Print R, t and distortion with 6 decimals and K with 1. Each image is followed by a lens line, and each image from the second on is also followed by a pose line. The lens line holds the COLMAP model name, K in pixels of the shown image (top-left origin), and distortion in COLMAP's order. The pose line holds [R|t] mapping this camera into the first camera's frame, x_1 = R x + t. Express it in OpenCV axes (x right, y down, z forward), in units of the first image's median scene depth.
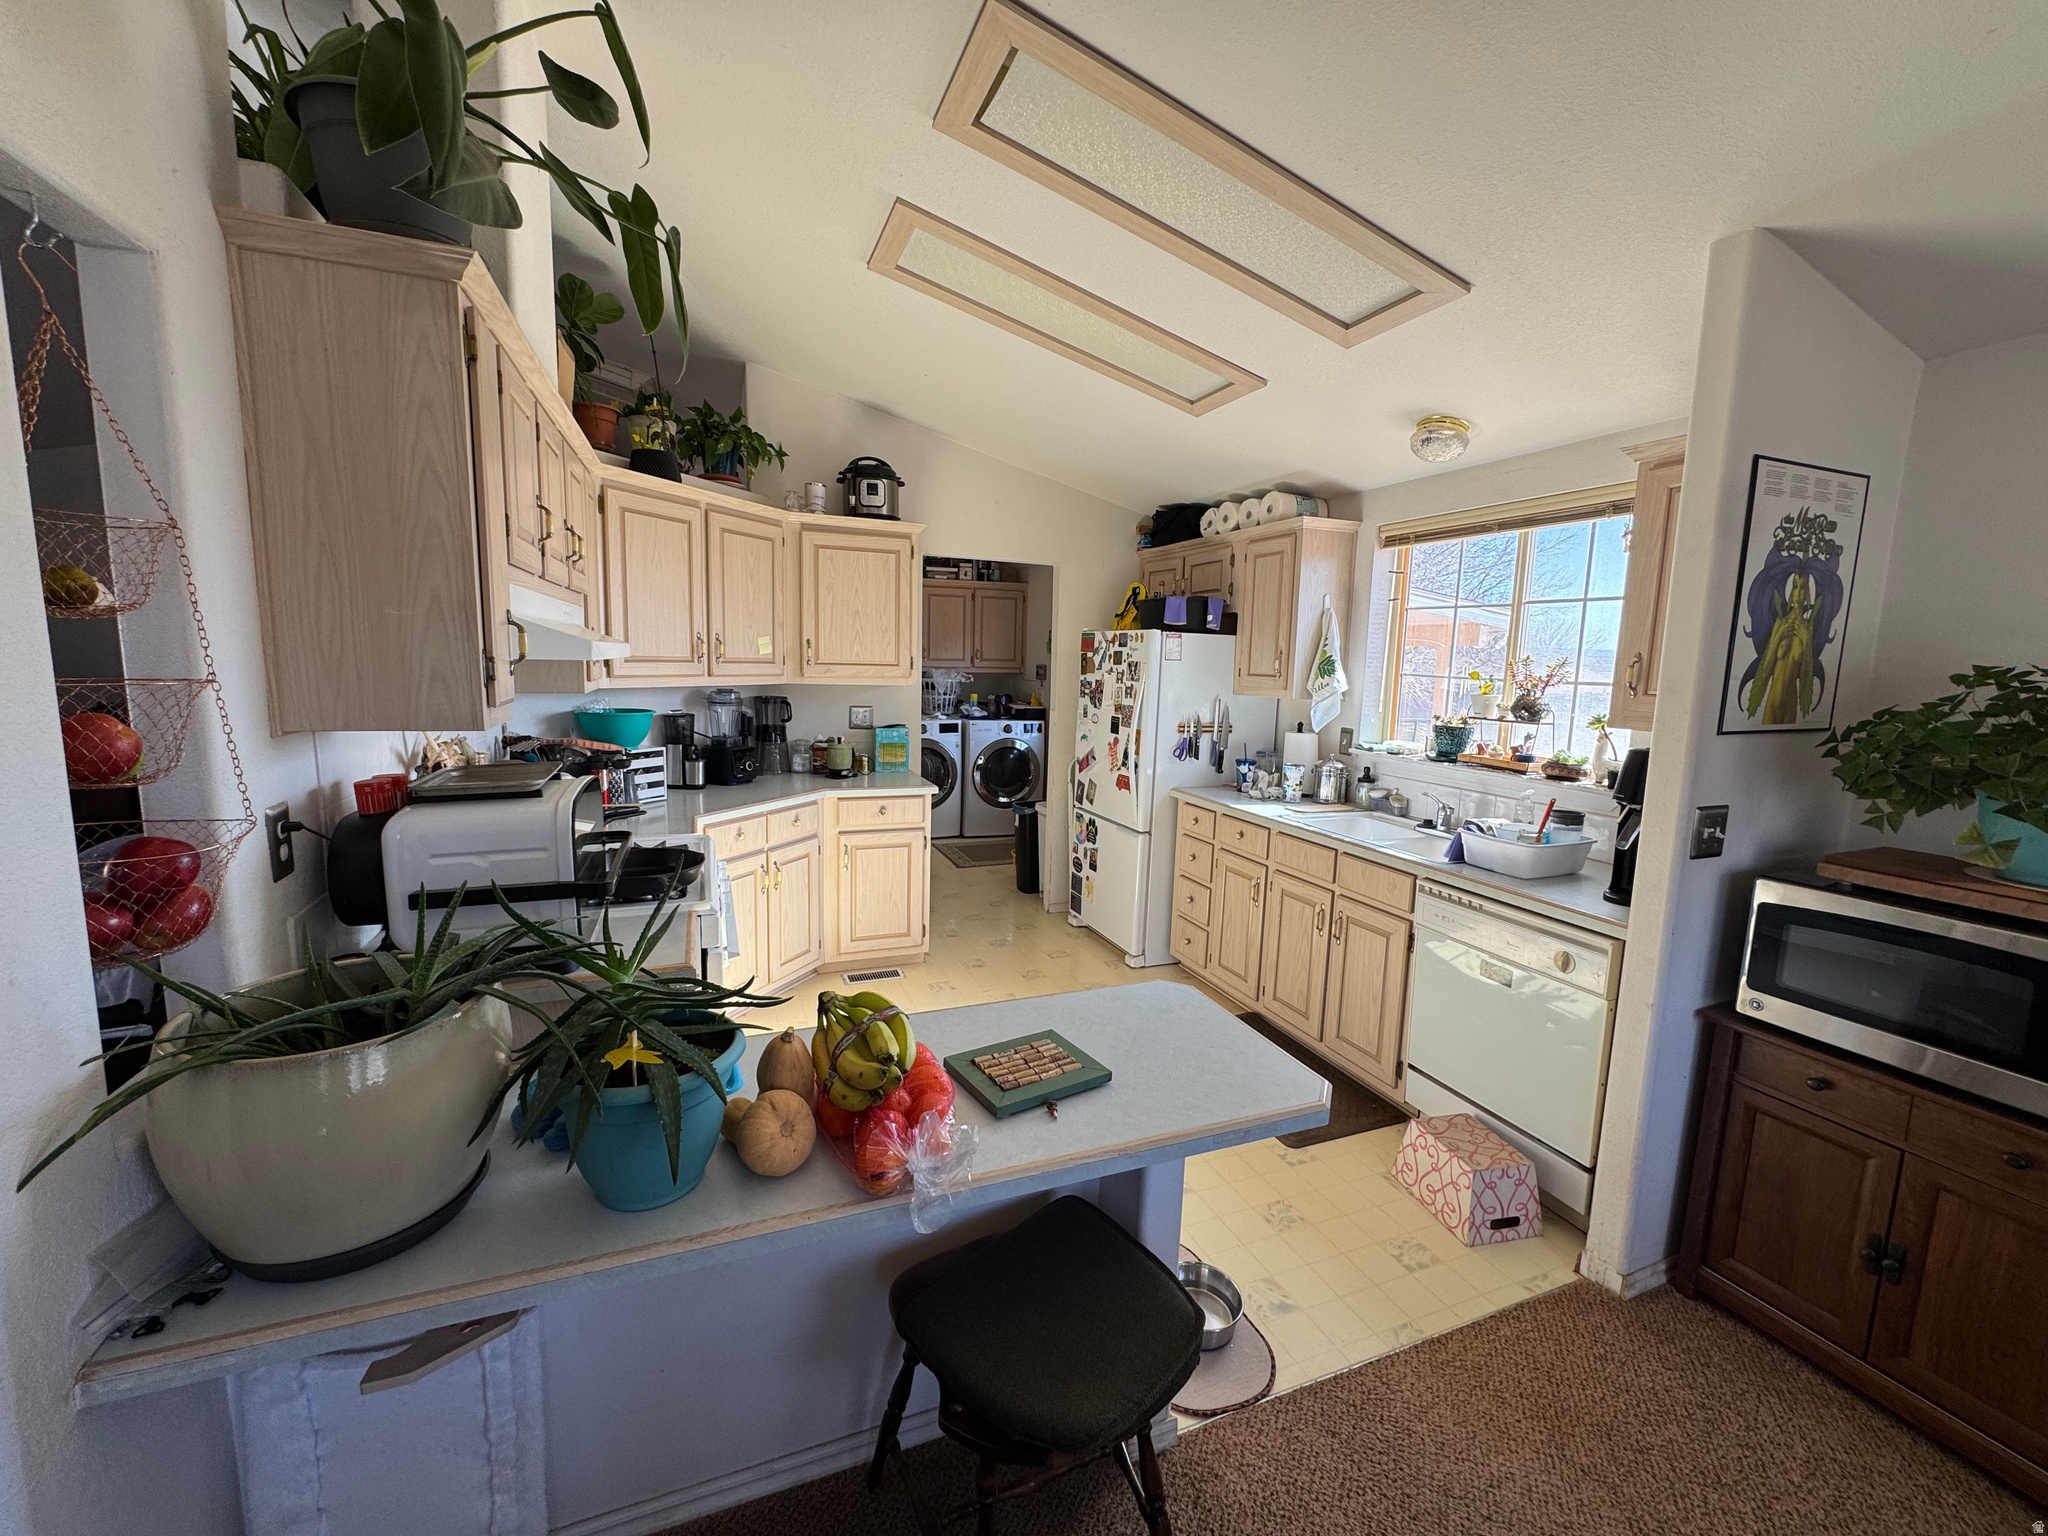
lens RADIAL K [[819.3, 0, 1023.6], [0, 819.3, 770.2], [0, 0, 1]] dist [-0.003550, 0.000301]
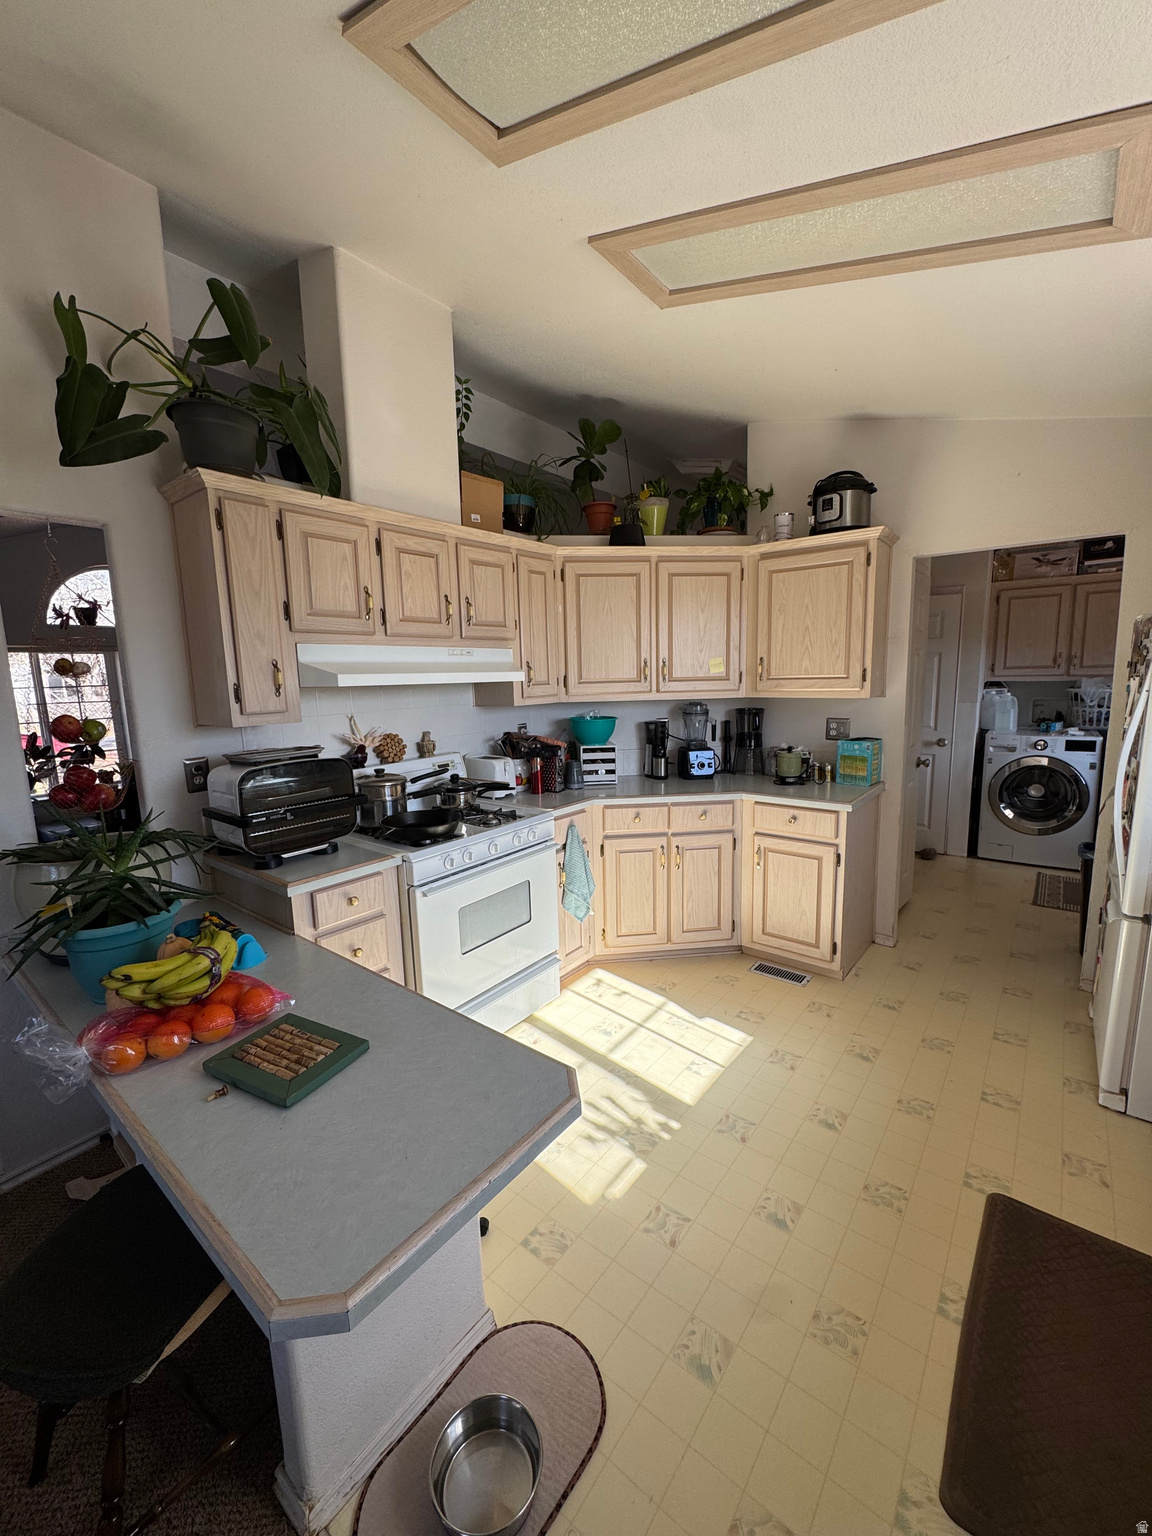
lens RADIAL K [[614.5, 0, 574.4], [0, 614.5, 766.6], [0, 0, 1]] dist [-0.003550, 0.000301]
pose [[0.501932, 0.087698, -0.860450, 0.342373], [-0.081406, 0.995220, 0.053946, -0.035477], [0.861068, 0.042968, 0.506672, 0.359349]]
